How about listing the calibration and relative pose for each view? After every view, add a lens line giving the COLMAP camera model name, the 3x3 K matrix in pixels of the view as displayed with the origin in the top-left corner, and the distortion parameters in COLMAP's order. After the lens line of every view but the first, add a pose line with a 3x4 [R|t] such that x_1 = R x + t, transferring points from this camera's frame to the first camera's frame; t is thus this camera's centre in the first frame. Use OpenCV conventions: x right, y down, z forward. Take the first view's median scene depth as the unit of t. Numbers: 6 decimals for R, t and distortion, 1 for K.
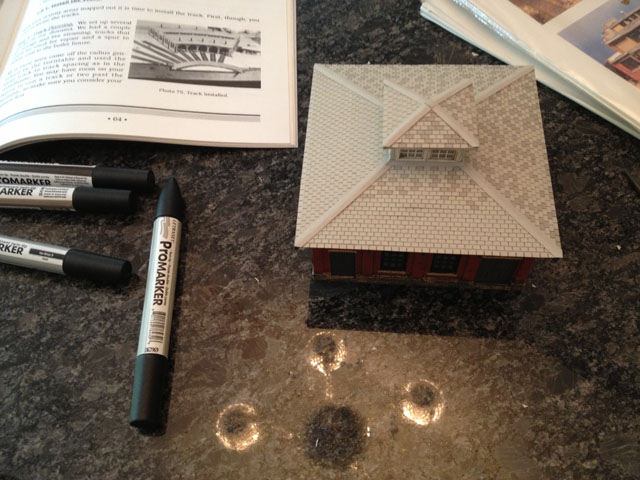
lens RADIAL K [[619.4, 0, 311.5], [0, 619.4, 240.2], [0, 0, 1]] dist [0.122213, -0.347515]
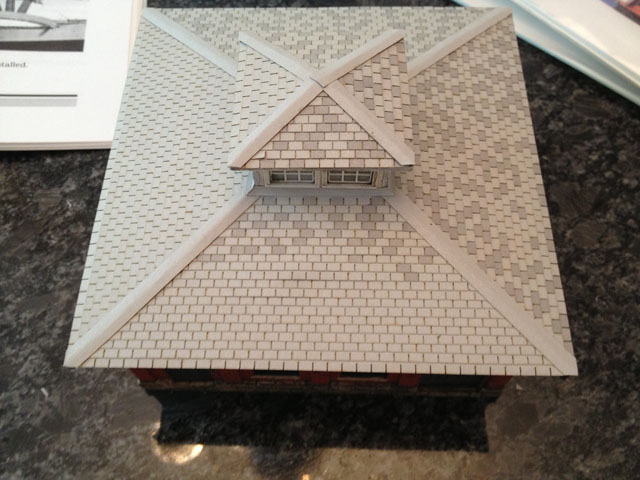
lens RADIAL K [[630.4, 0, 320.0], [0, 630.4, 240.0], [0, 0, 1]] dist [0.117002, -0.343679]
pose [[0.997102, -0.035041, 0.067528, 0.138299], [0.031381, 0.998020, 0.054516, -0.106497], [-0.069305, -0.052239, 0.996227, 0.438806]]
